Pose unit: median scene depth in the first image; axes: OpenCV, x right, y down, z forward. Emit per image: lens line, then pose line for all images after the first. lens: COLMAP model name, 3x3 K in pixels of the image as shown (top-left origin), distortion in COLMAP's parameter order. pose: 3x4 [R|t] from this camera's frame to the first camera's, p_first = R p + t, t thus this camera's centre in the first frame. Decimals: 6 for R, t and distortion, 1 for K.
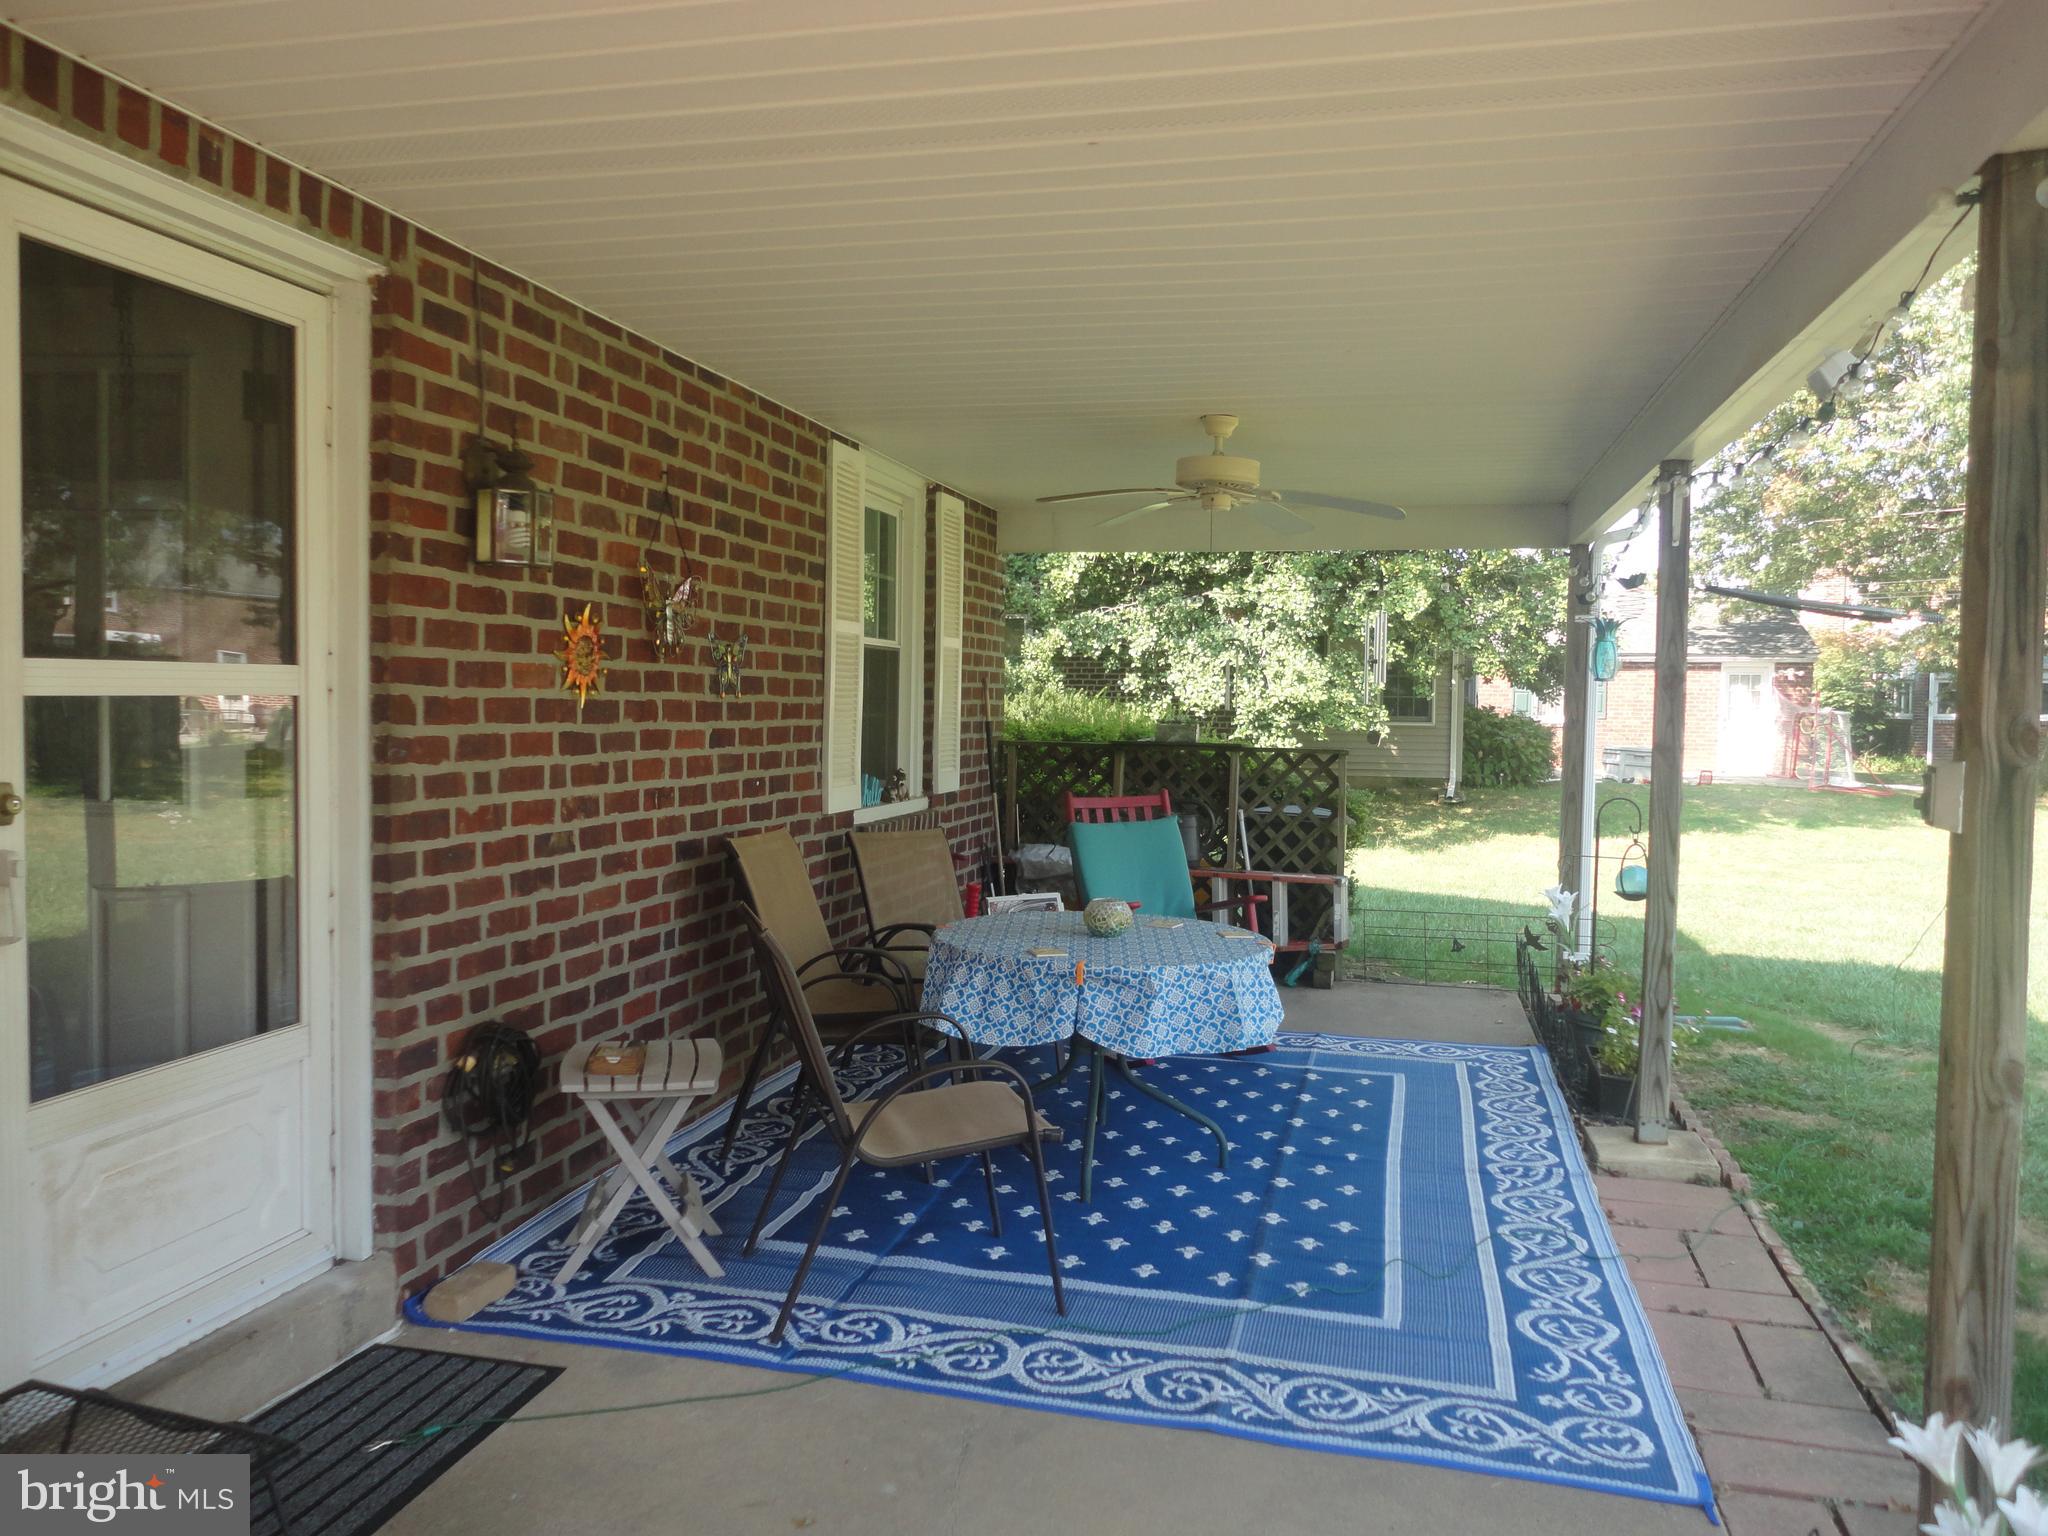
lens RADIAL K [[1488.8, 0, 1024.0], [0, 1488.8, 768.0], [0, 0, 1]] dist [-0.039543, 0.104049]
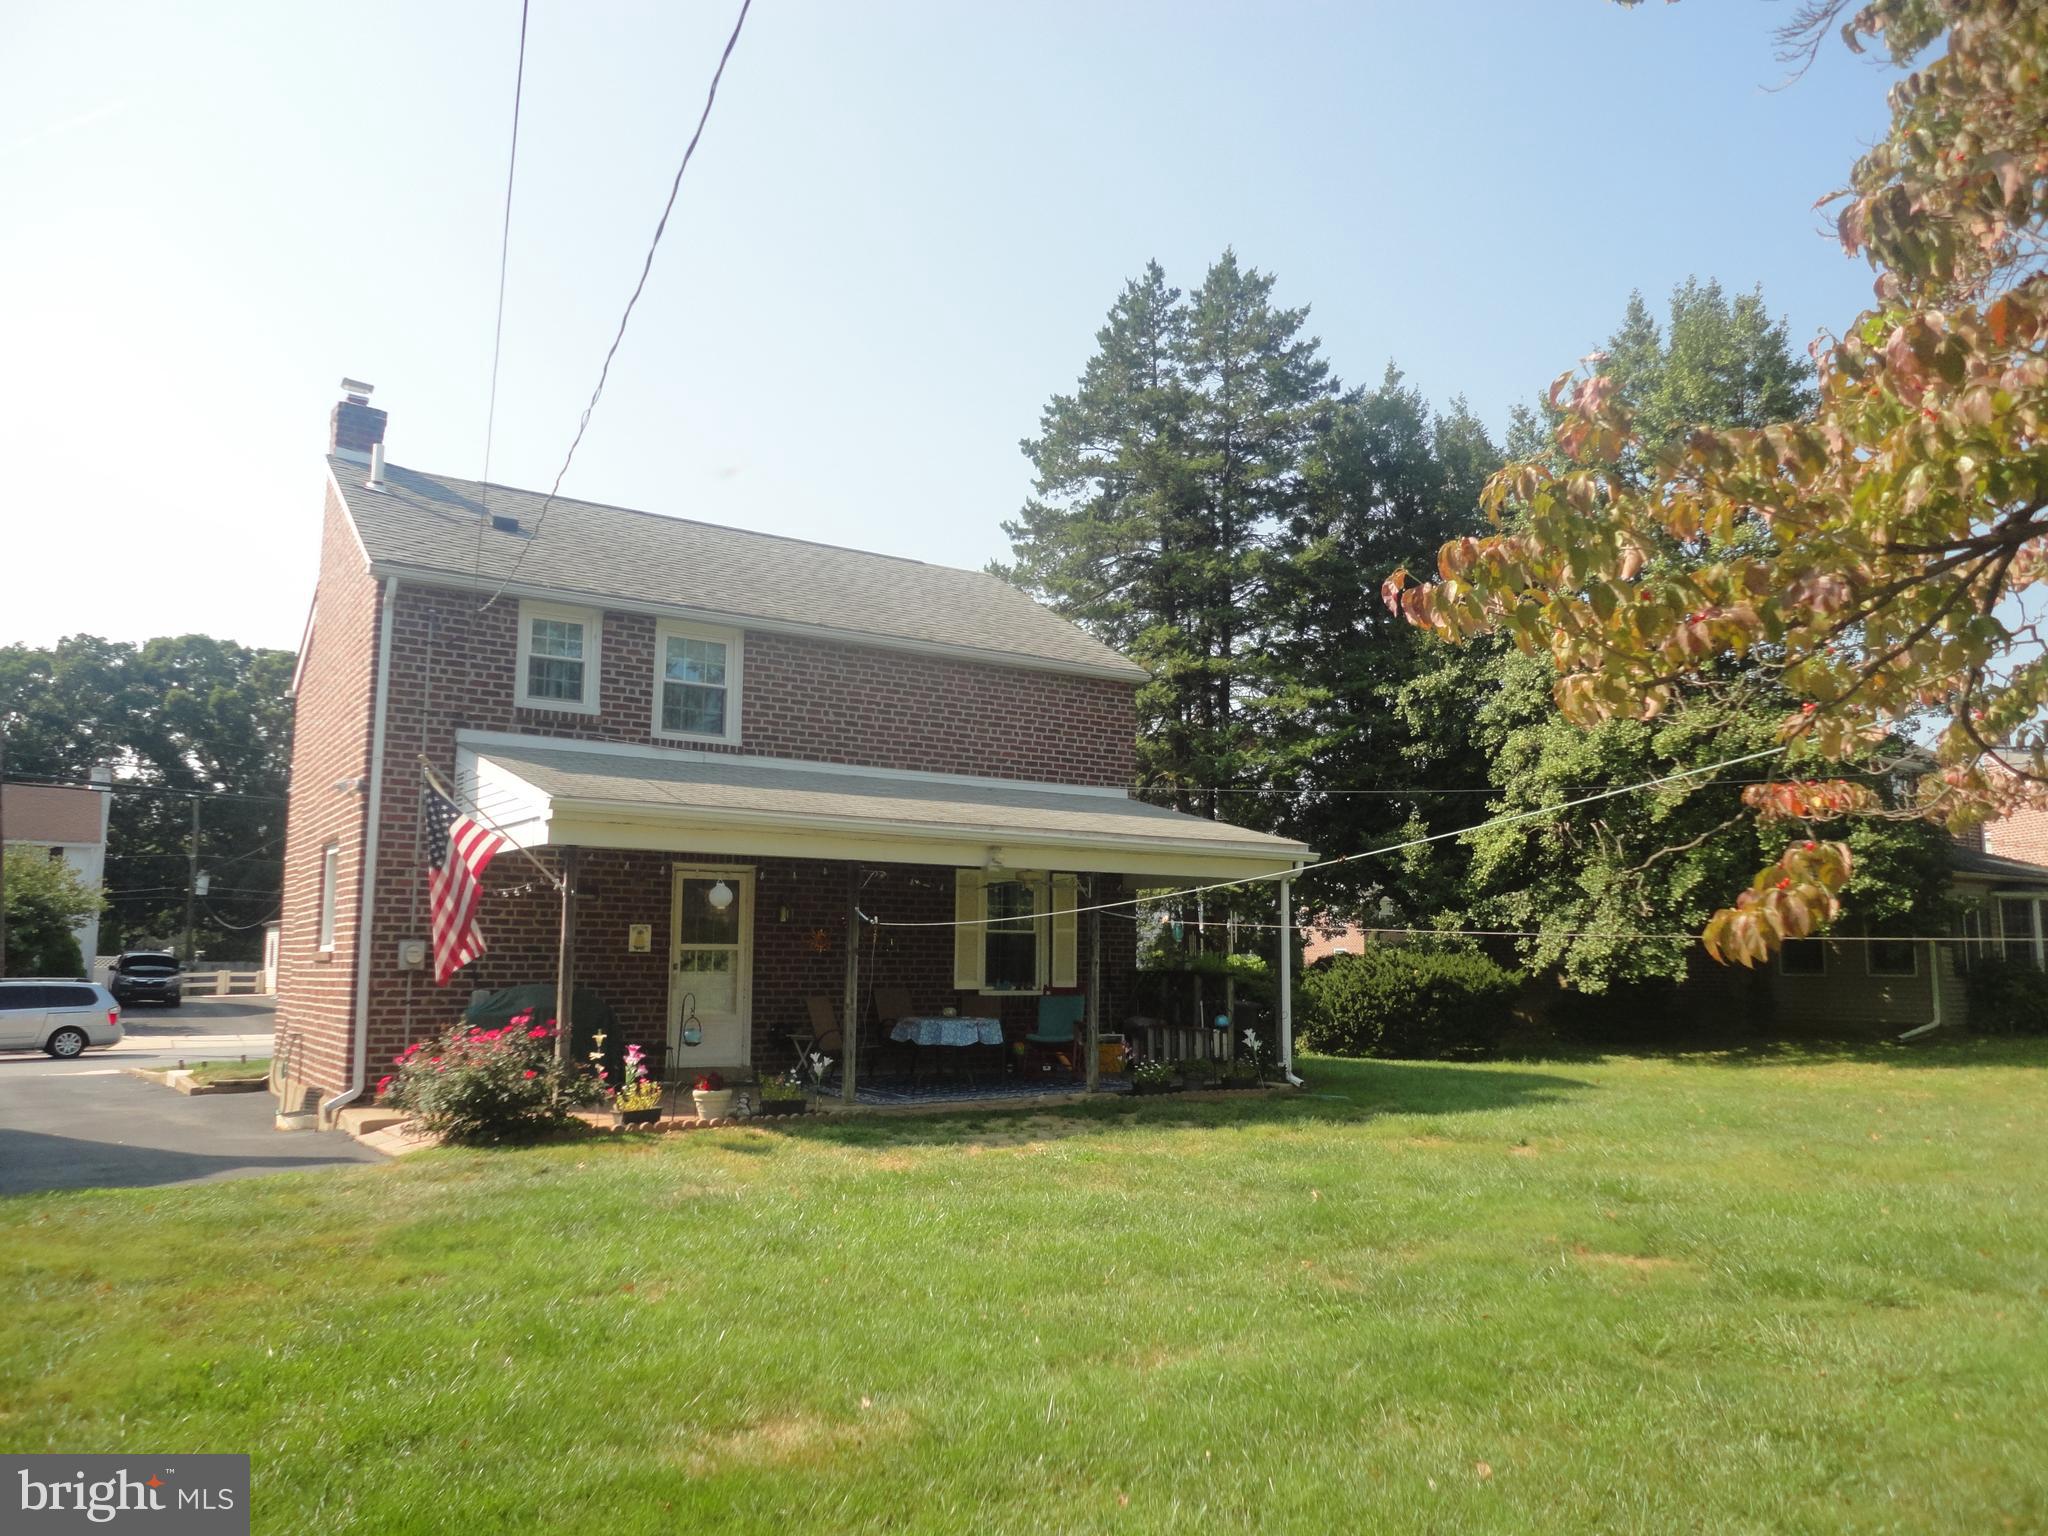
lens RADIAL K [[1488.8, 0, 1024.0], [0, 1488.8, 768.0], [0, 0, 1]] dist [-0.039543, 0.104049]
pose [[0.741434, -0.100957, -0.663388, 1.989053], [-0.023695, 0.984062, -0.176240, 0.114687], [0.670608, 0.146389, 0.727224, -1.163215]]
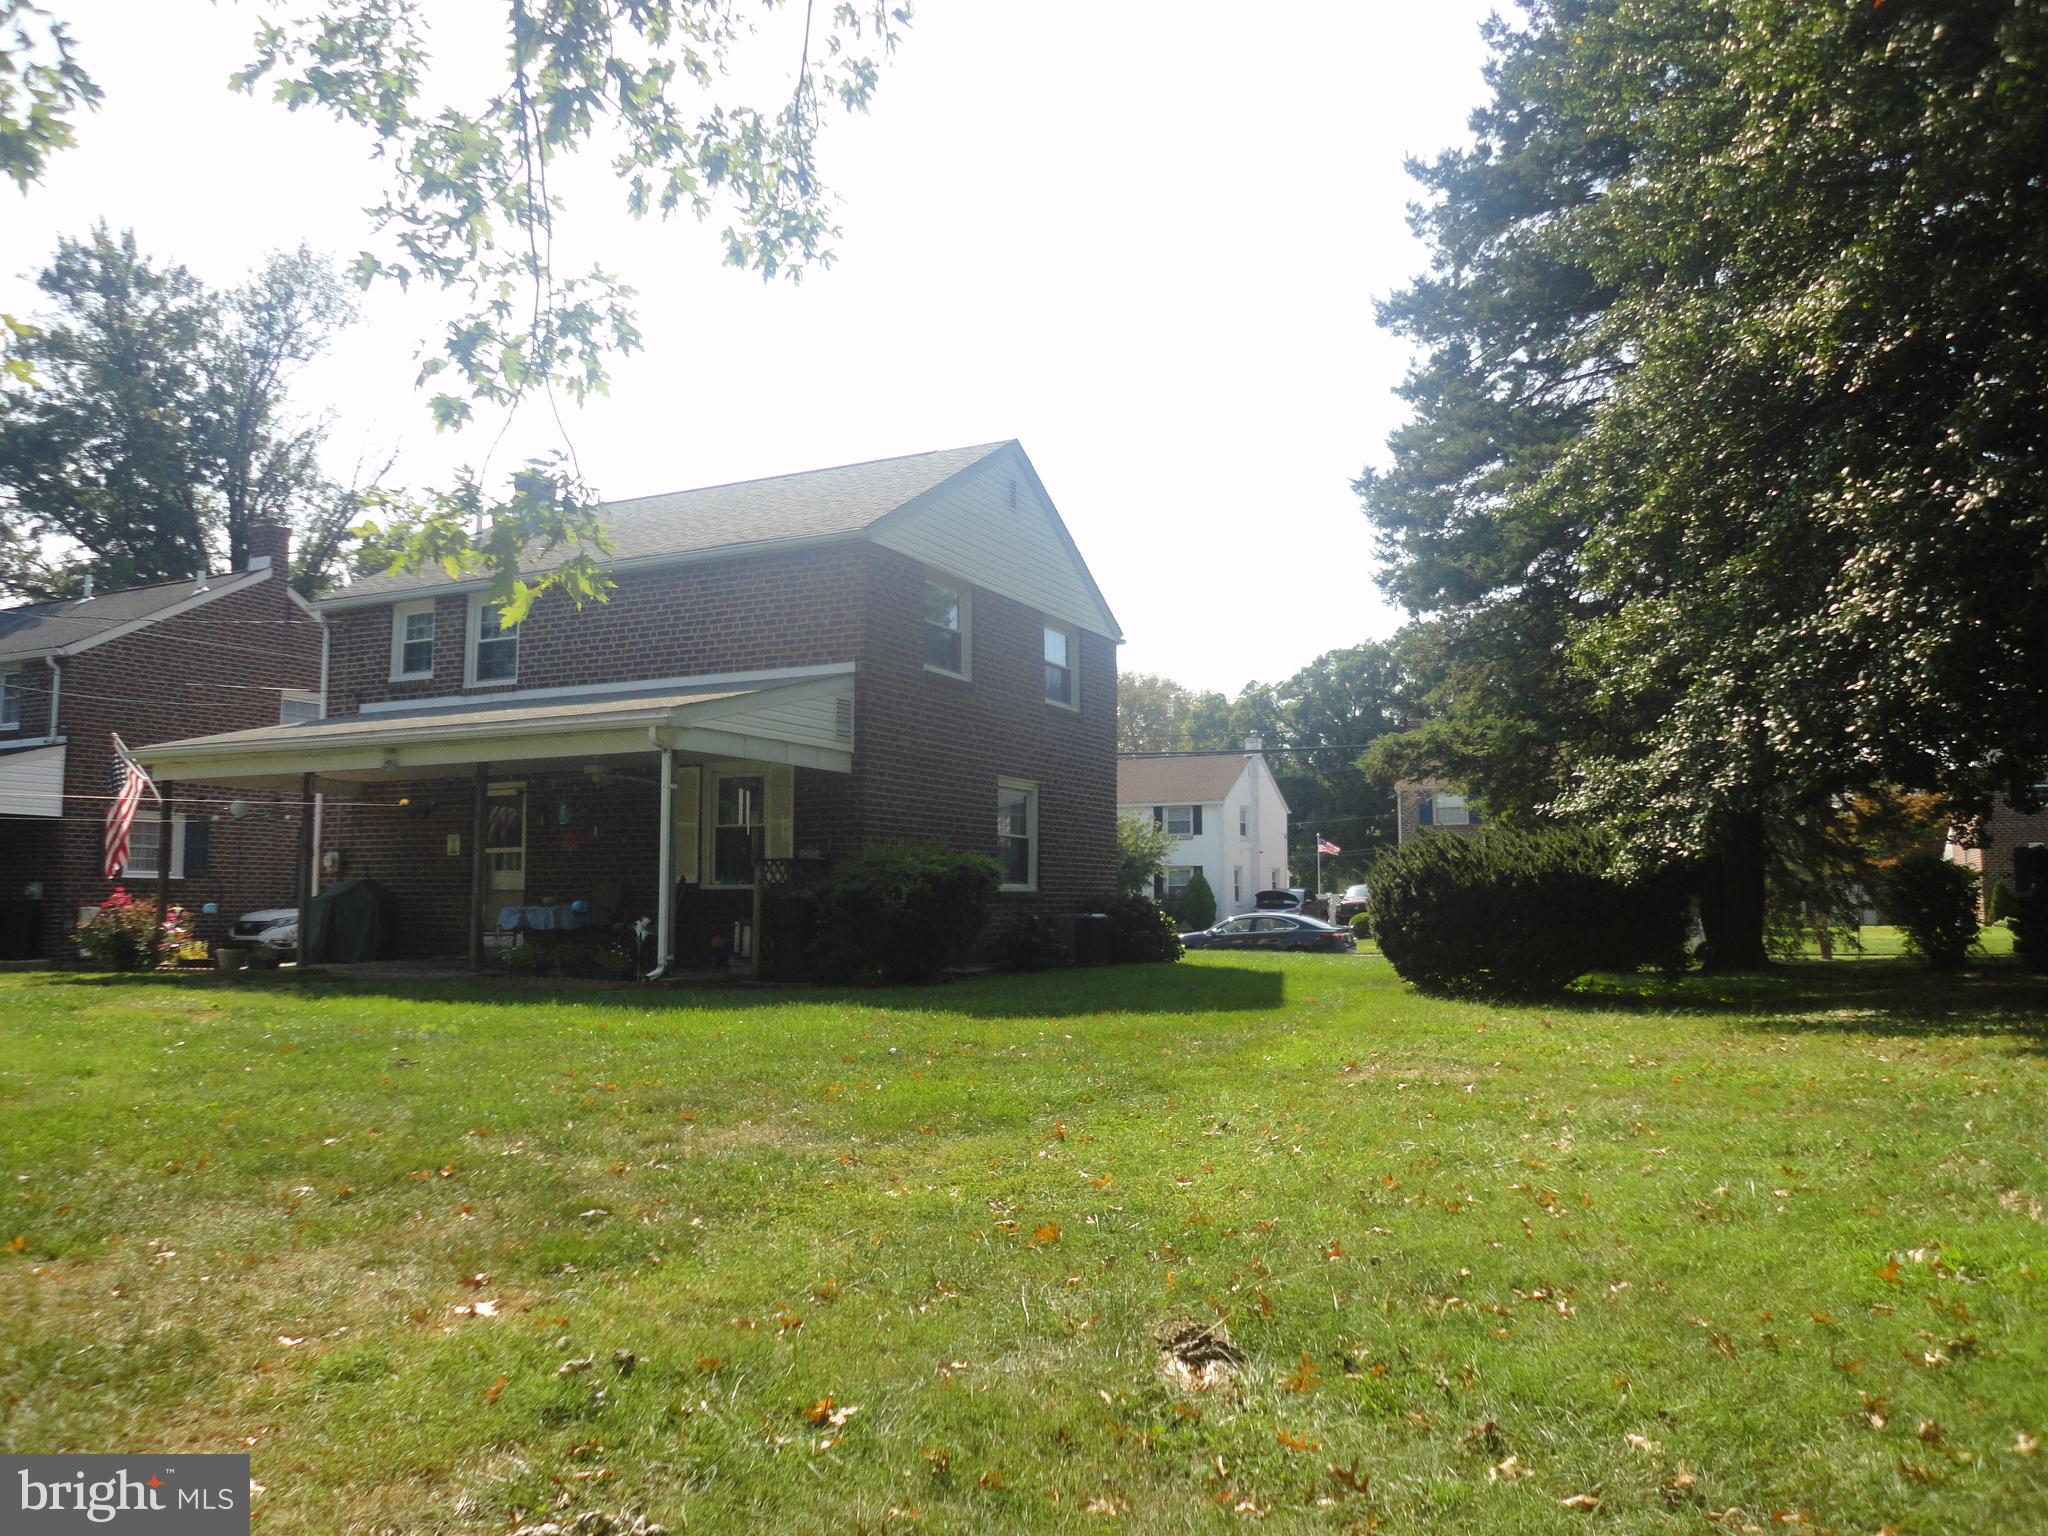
lens RADIAL K [[1488.8, 0, 1024.0], [0, 1488.8, 768.0], [0, 0, 1]] dist [-0.039543, 0.104049]
pose [[-0.227666, -0.095553, -0.969040, 2.747958], [-0.043530, 0.995177, -0.087903, 0.028662], [0.972766, 0.022170, -0.230728, 2.478614]]
